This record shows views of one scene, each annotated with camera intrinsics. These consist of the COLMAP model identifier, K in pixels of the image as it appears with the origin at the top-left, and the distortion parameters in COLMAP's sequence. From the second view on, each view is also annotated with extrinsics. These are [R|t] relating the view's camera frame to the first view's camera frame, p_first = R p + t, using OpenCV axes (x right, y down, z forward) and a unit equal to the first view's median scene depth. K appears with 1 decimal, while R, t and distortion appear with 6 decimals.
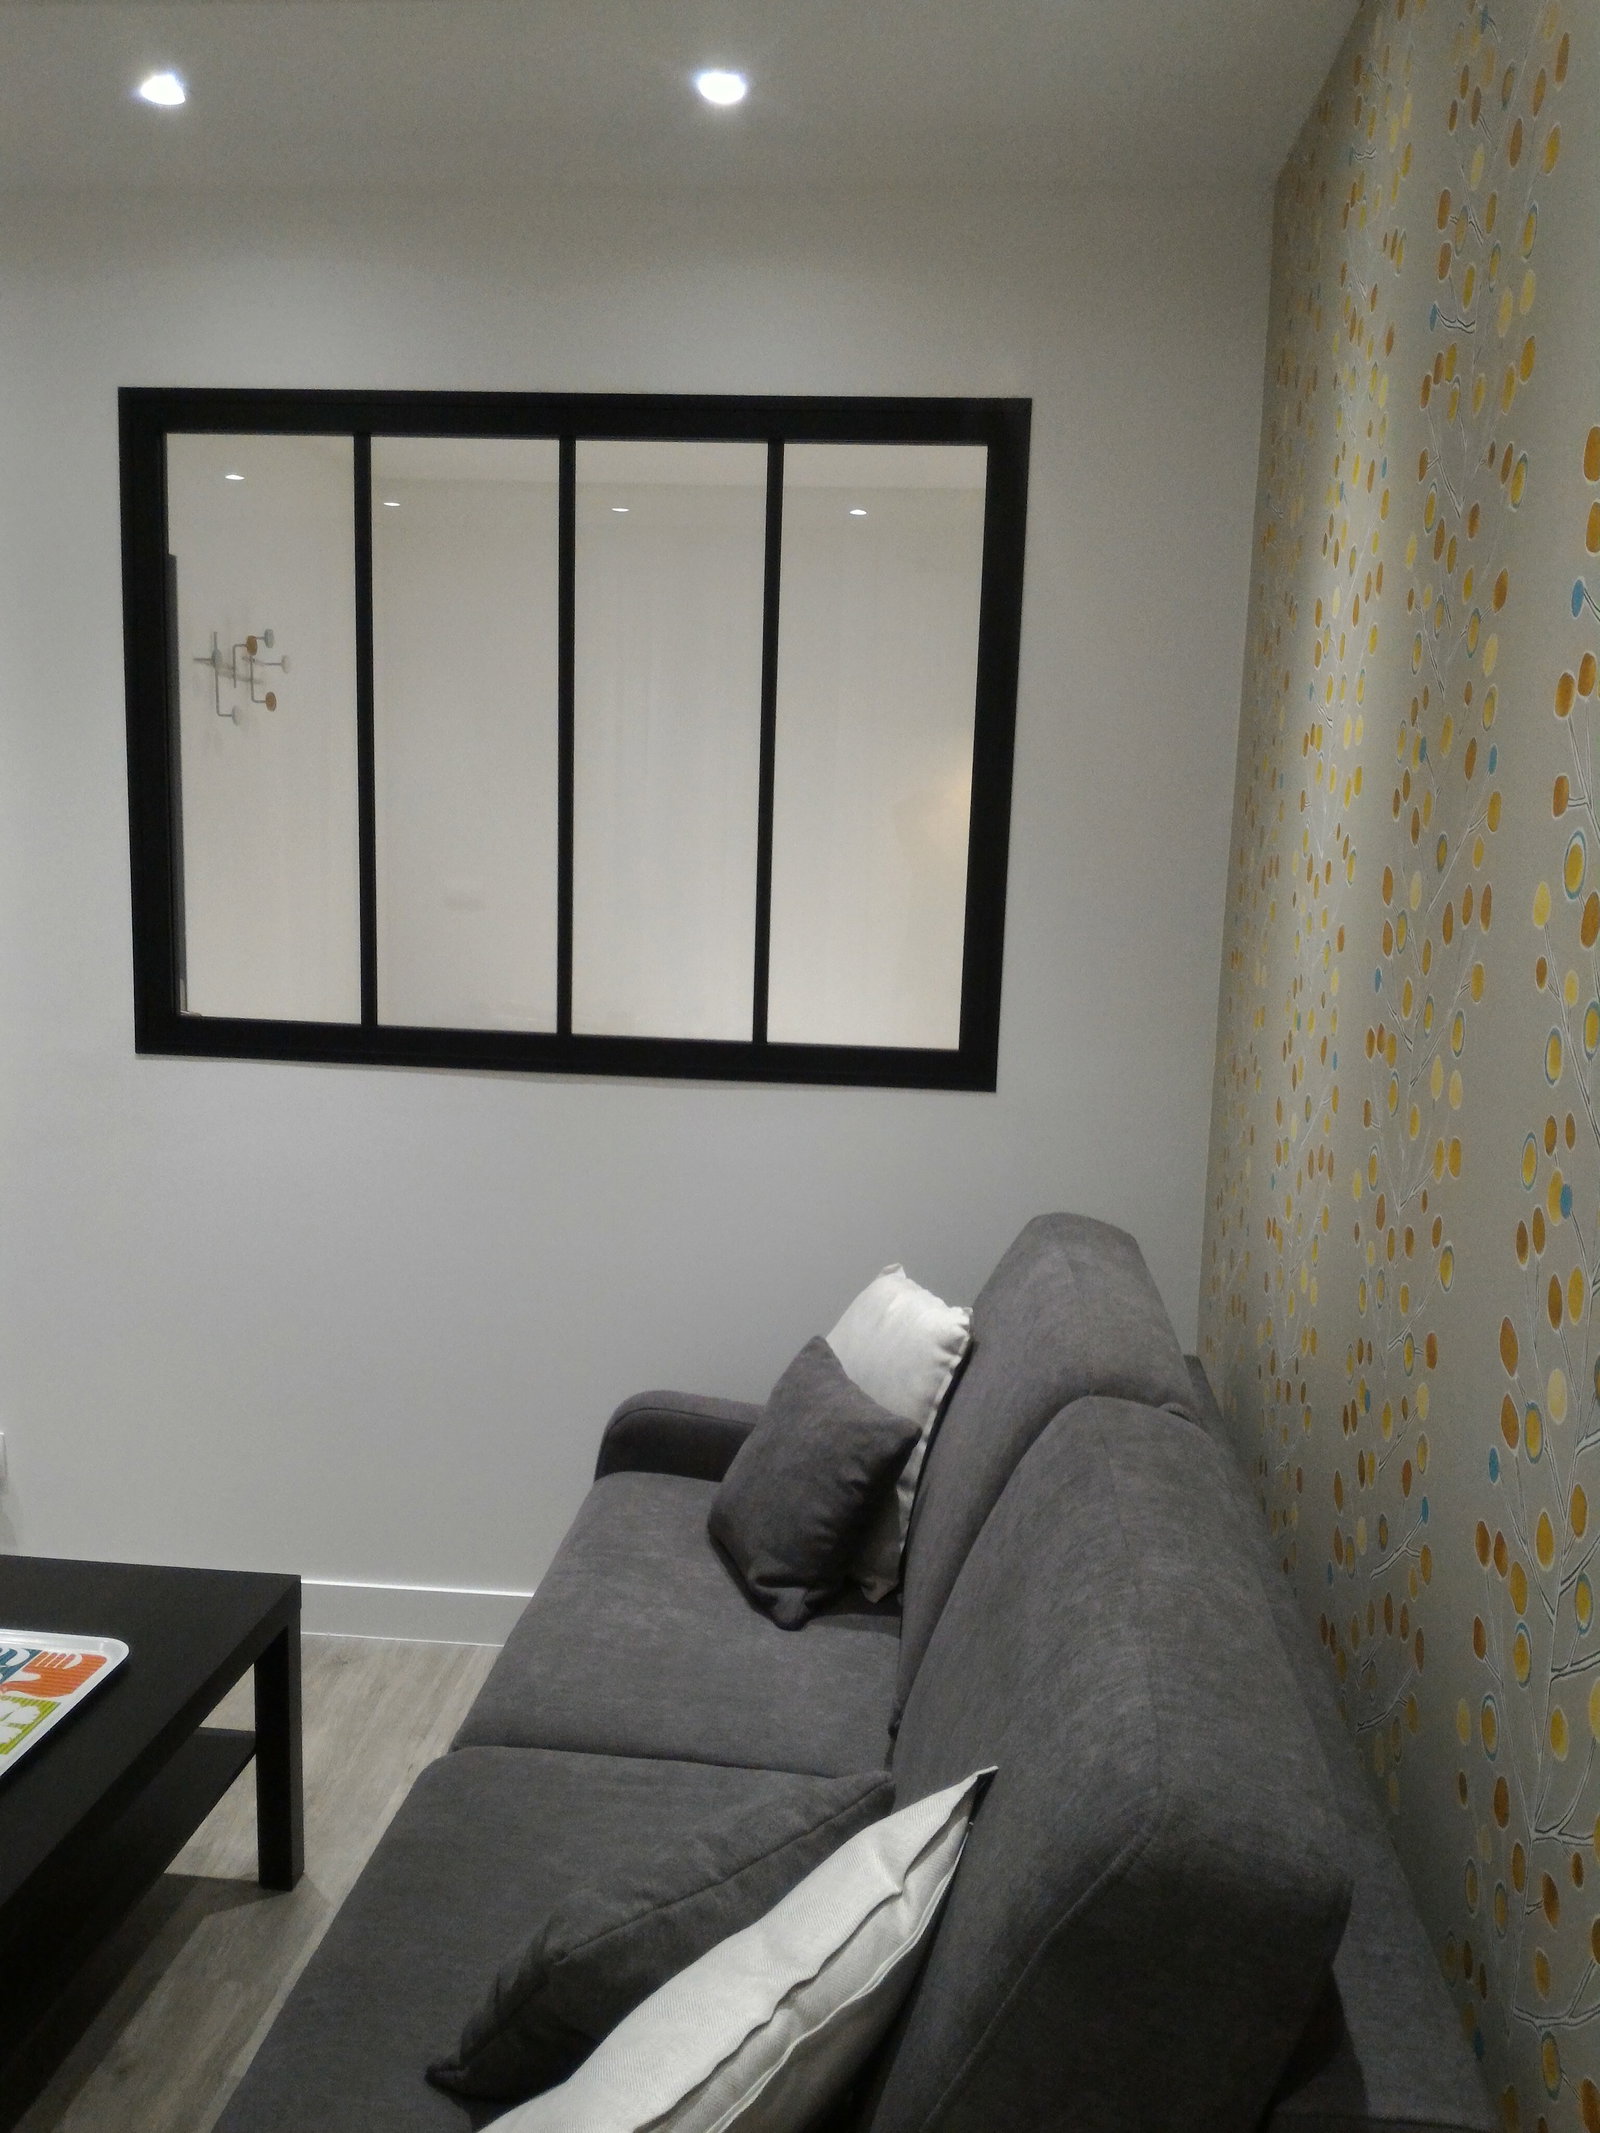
lens RADIAL K [[1773.5, 0, 801.3], [0, 1773.5, 1062.2], [0, 0, 1]] dist [0.050247, -0.017957]
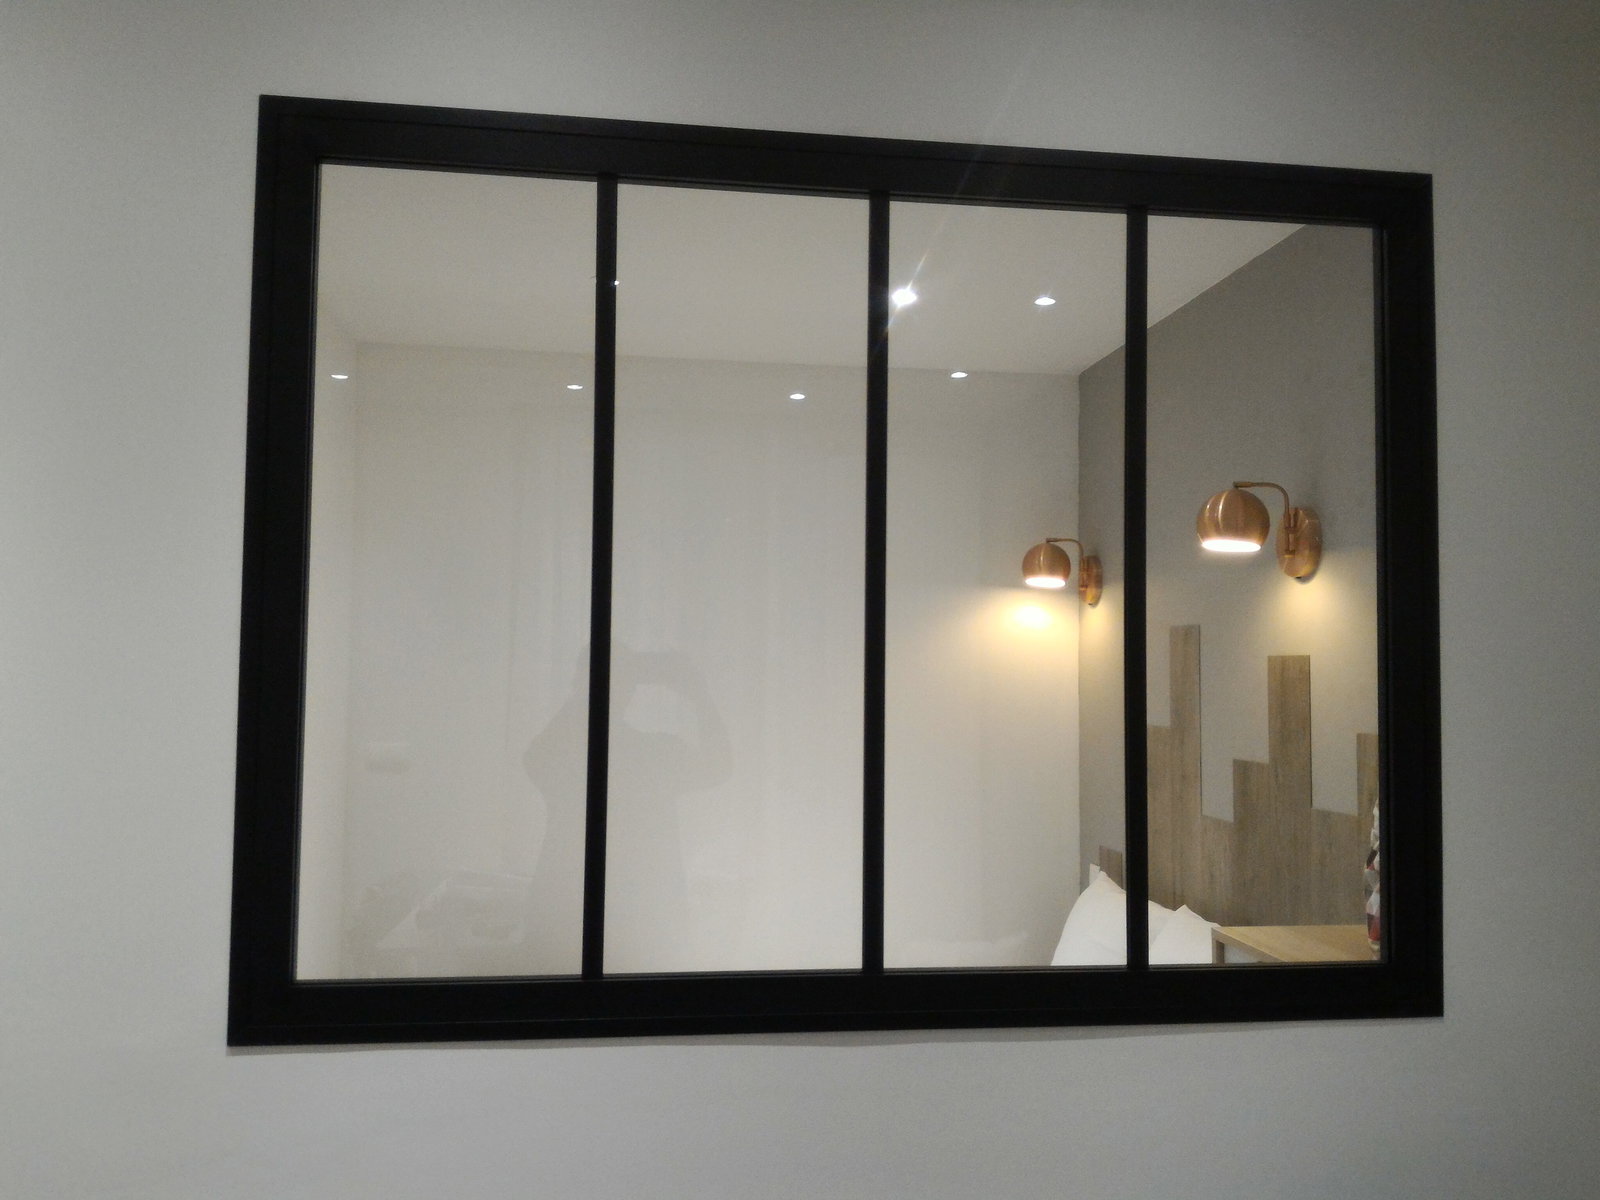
lens RADIAL K [[1330.3, 0, 797.9], [0, 1330.3, 602.9], [0, 0, 1]] dist [0.050247, -0.017957]
pose [[0.971604, -0.007427, 0.236497, -0.296485], [0.052895, 0.981029, -0.186504, -0.064504], [-0.230626, 0.193717, 0.953565, 0.467387]]
